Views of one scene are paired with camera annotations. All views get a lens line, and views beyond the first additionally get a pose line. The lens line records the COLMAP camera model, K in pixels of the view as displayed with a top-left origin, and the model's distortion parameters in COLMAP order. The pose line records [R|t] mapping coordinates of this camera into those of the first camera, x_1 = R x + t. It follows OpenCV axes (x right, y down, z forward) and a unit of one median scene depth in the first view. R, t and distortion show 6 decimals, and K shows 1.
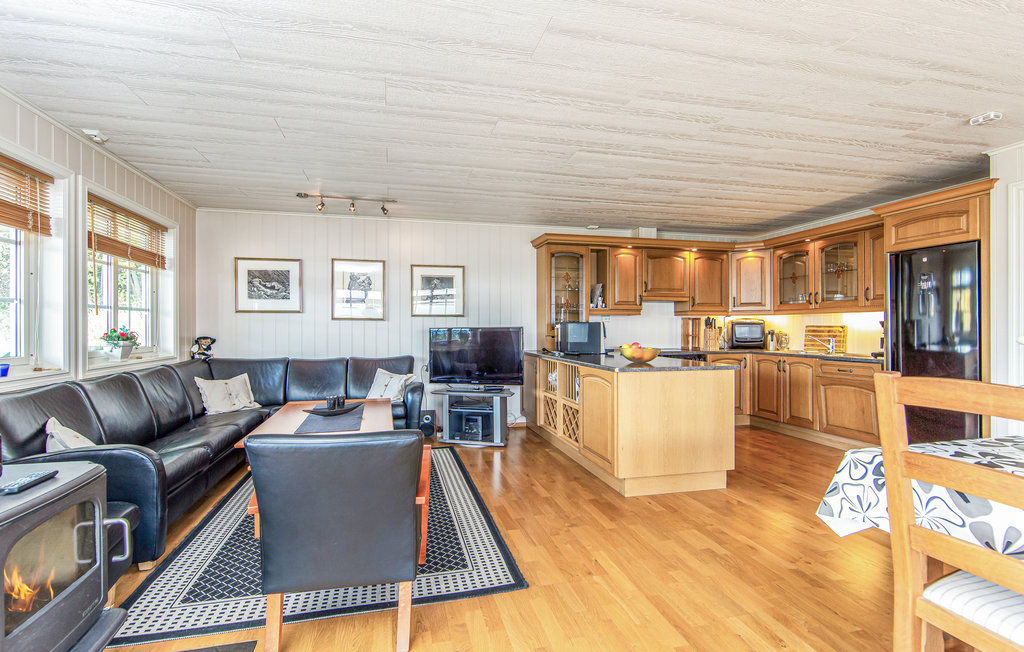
lens RADIAL K [[440.6, 0, 441.6], [0, 440.6, 323.3], [0, 0, 1]] dist [-0.000968, -0.000536]
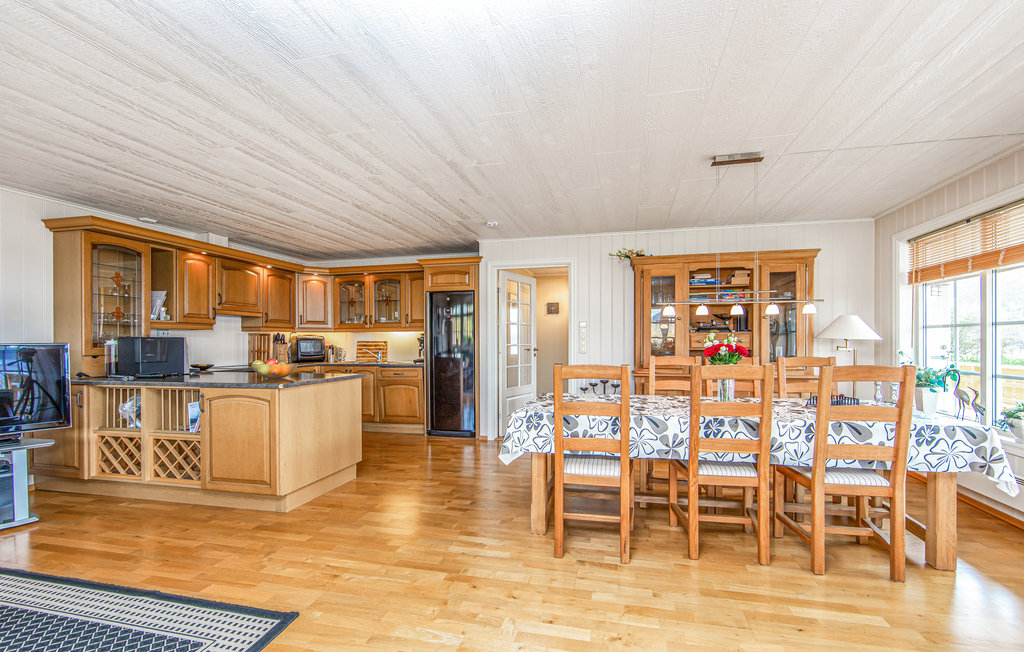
lens RADIAL K [[448.9, 0, 513.5], [0, 448.9, 335.6], [0, 0, 1]] dist [0.000031, -0.000519]
pose [[0.450808, 0.010039, 0.892565, -0.110886], [-0.002831, 0.999948, -0.009817, 0.000512], [-0.892617, 0.001898, 0.450813, 0.034353]]
